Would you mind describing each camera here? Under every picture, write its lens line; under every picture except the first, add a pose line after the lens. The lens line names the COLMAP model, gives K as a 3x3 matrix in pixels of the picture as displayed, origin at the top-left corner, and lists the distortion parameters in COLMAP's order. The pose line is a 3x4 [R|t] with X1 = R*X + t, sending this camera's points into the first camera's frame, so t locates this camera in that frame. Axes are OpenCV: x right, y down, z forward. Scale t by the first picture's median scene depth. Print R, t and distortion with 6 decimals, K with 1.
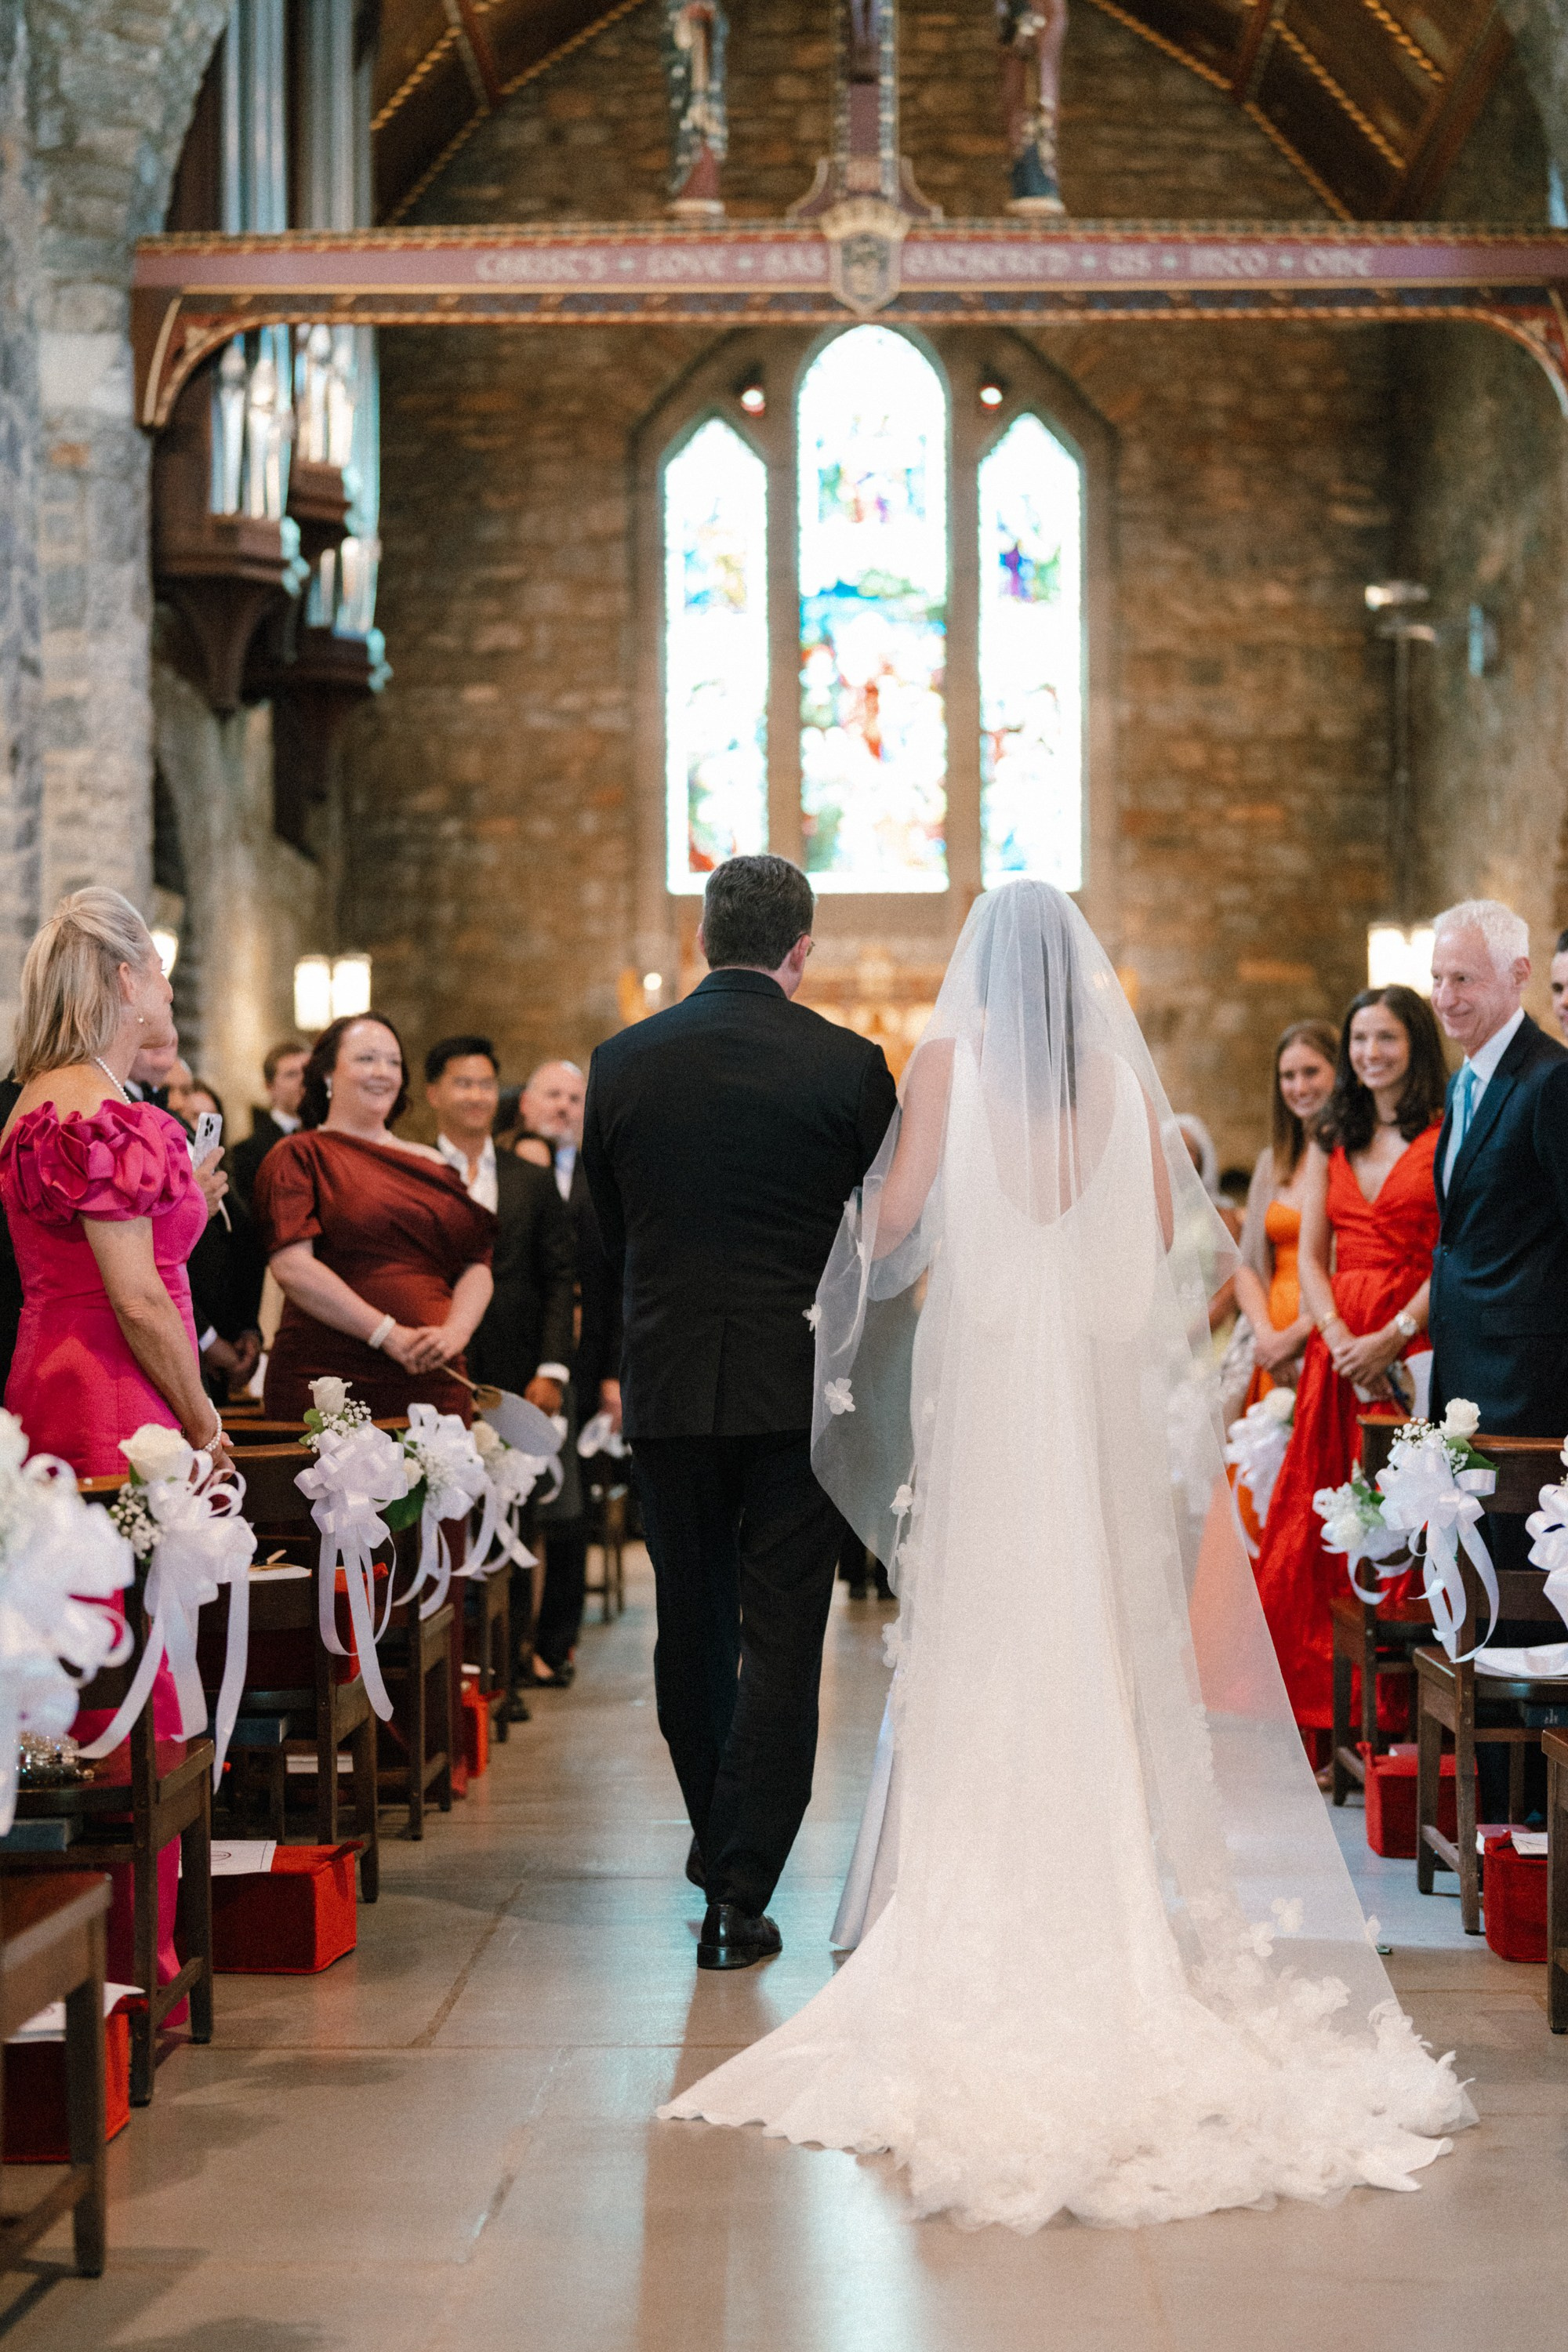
lens RADIAL K [[3464.6, 0, 846.2], [0, 3464.6, 1260.7], [0, 0, 1]] dist [-0.013113, -0.057424]
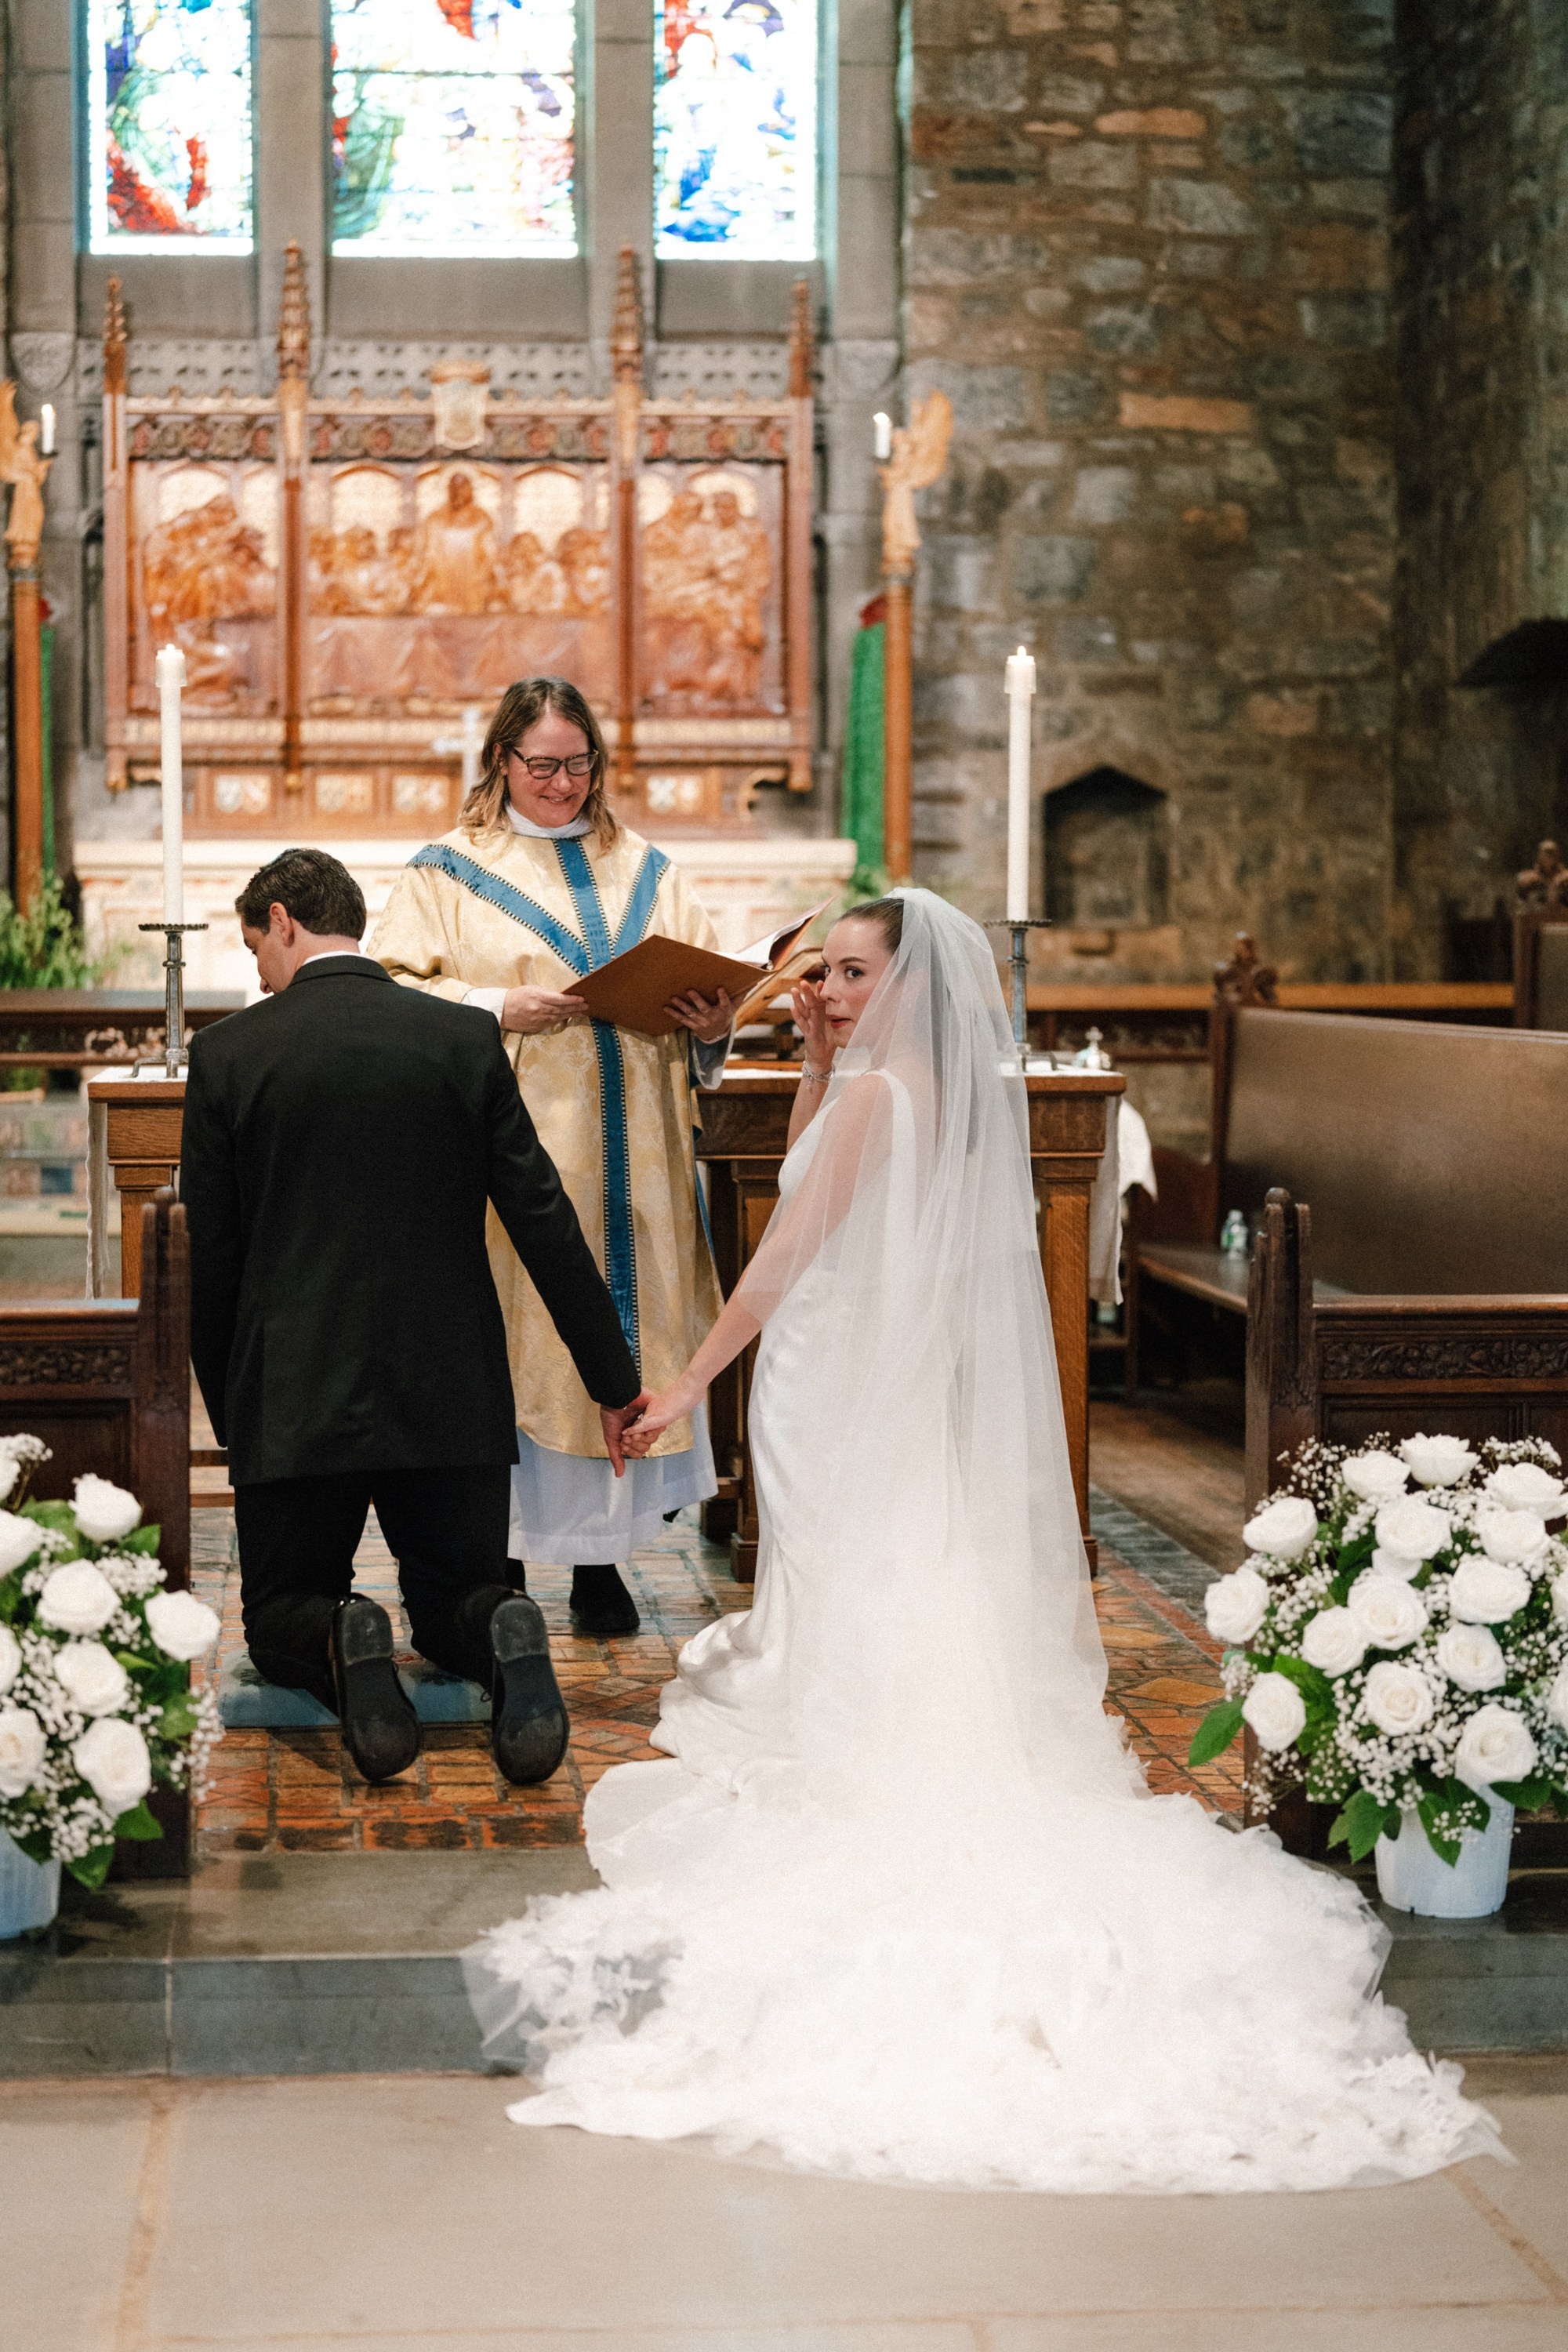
lens RADIAL K [[3338.3, 0, 493.2], [0, 3338.3, 1068.6], [0, 0, 1]] dist [0.012551, -0.022594]
pose [[0.998165, 0.002605, 0.060497, -0.018033], [-0.005754, 0.998634, 0.051929, -0.005940], [-0.060279, -0.052182, 0.996817, 0.469019]]
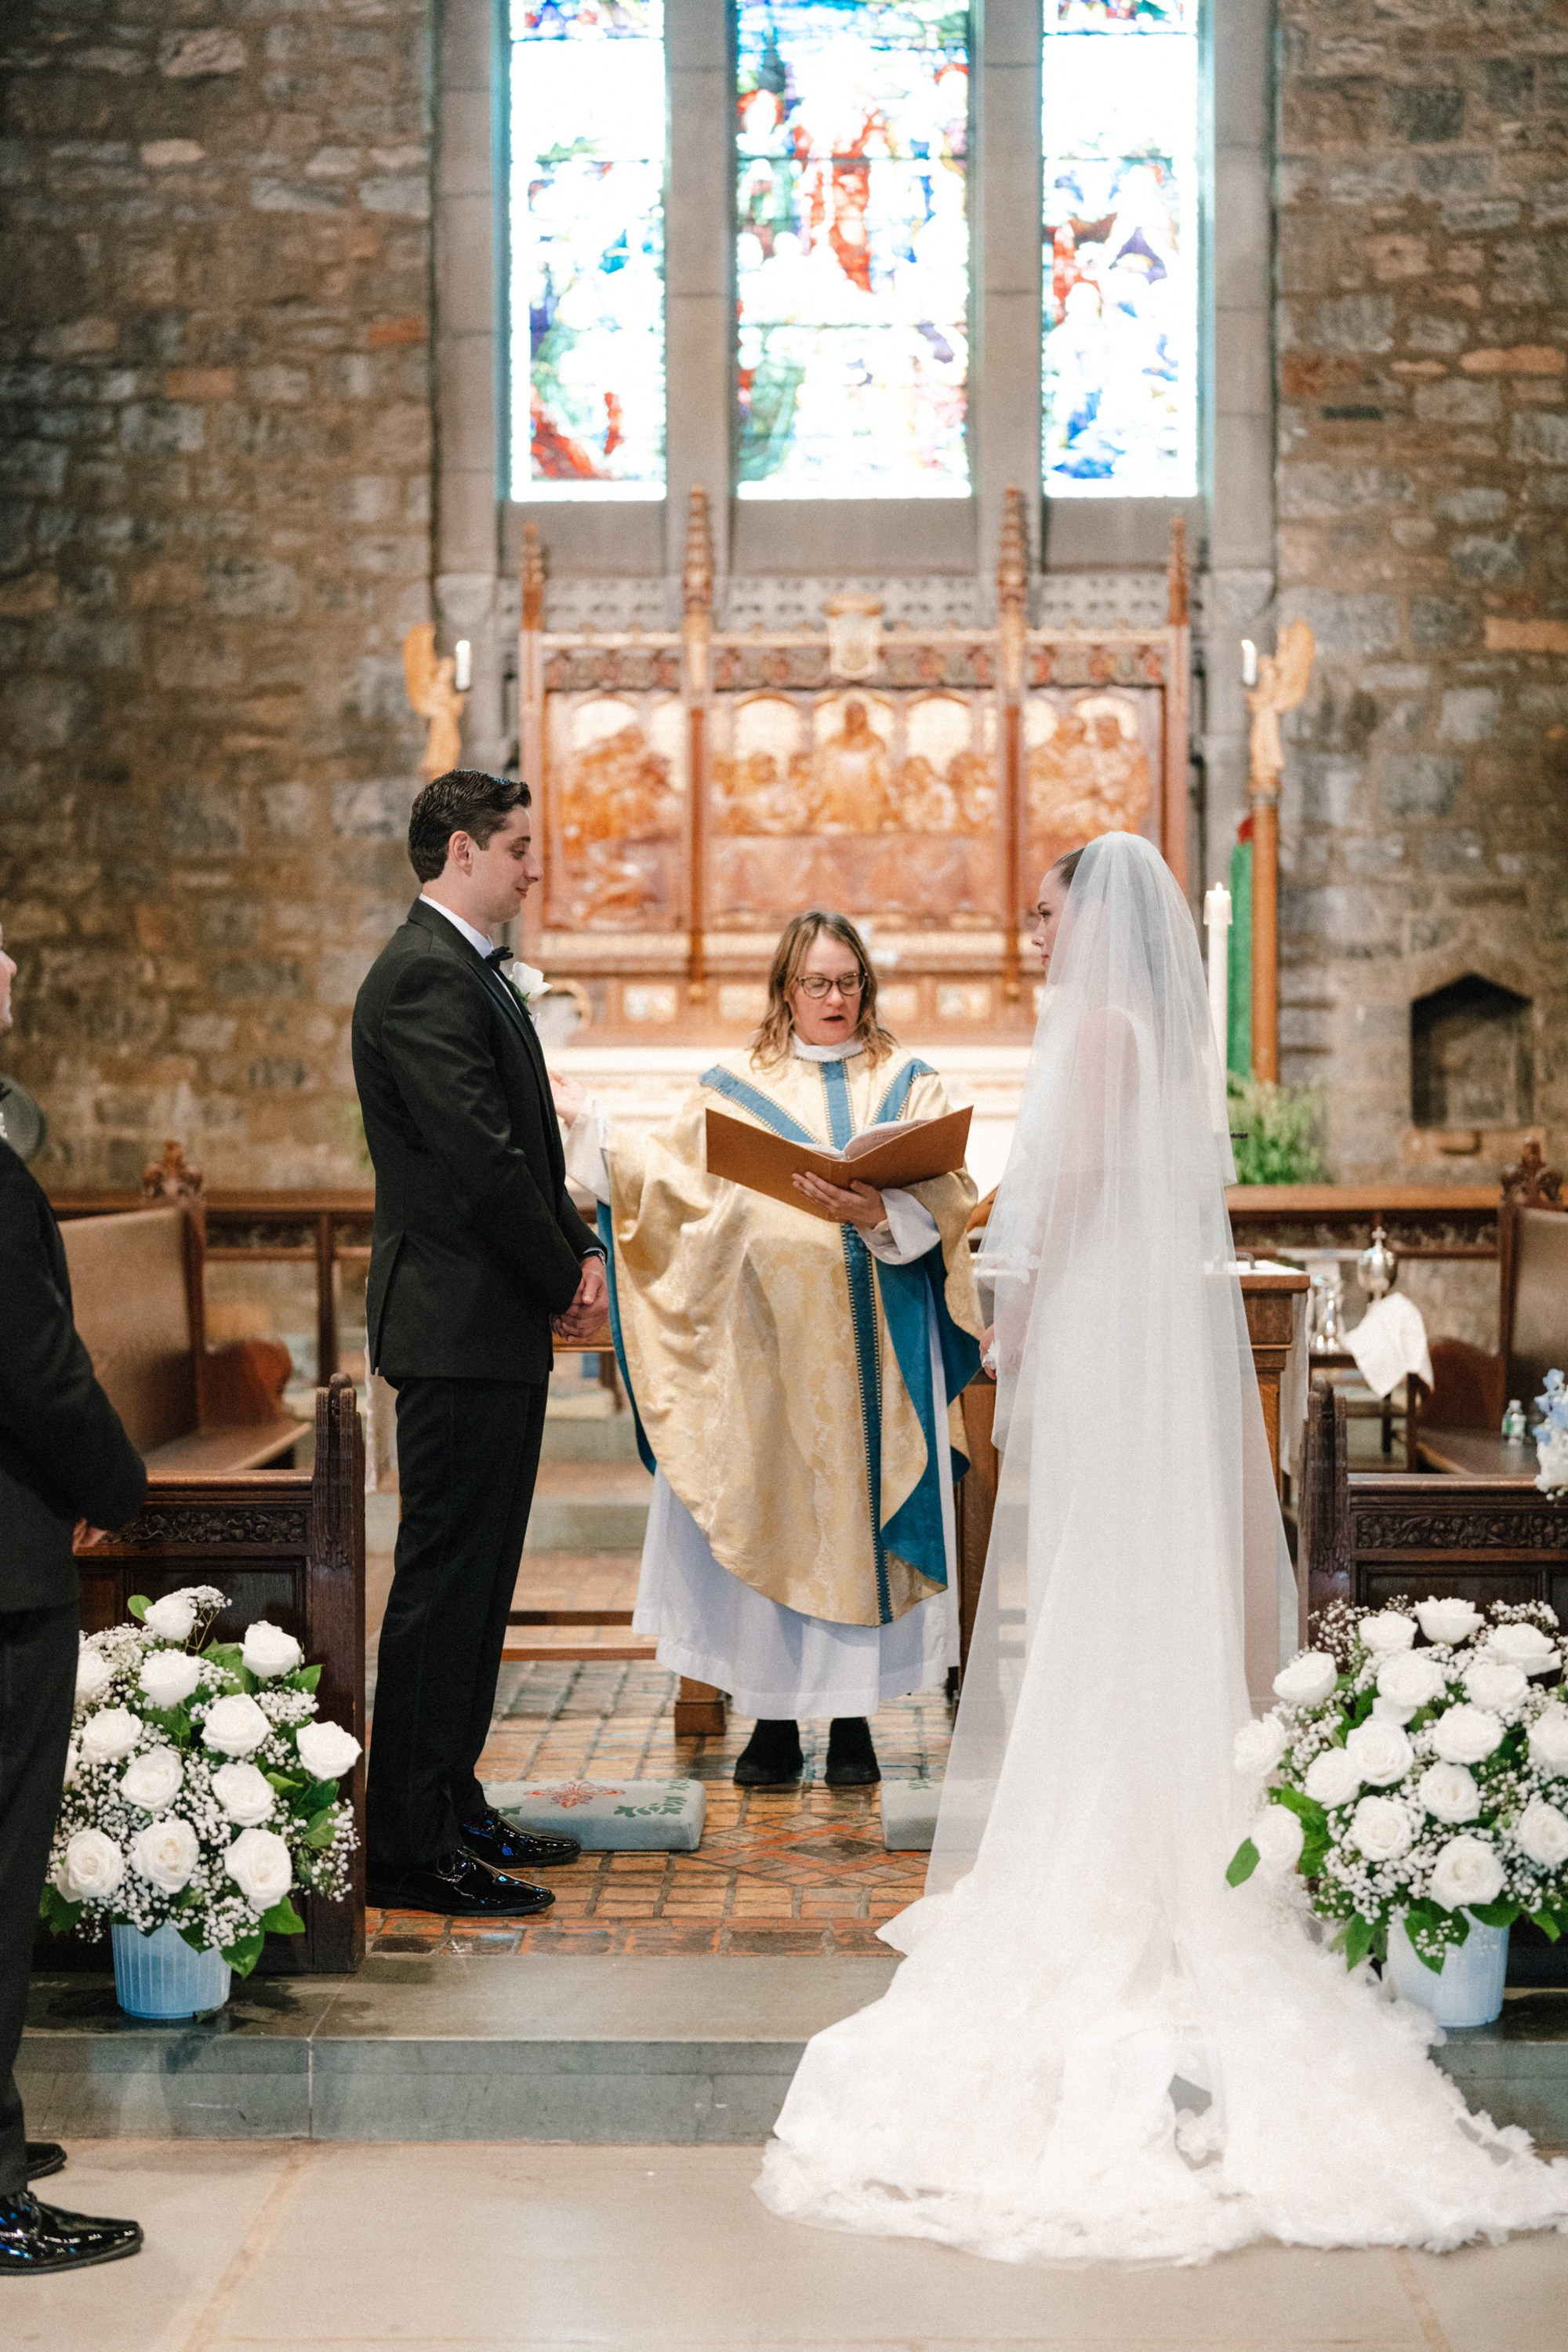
lens RADIAL K [[3290.1, 0, 778.7], [0, 3290.1, 1191.8], [0, 0, 1]] dist [-0.006672, 0.081015]
pose [[0.999868, 0.004143, -0.015684, 0.004952], [-0.003637, 0.999475, 0.032185, -0.007959], [0.015809, -0.032123, 0.999359, 0.446314]]
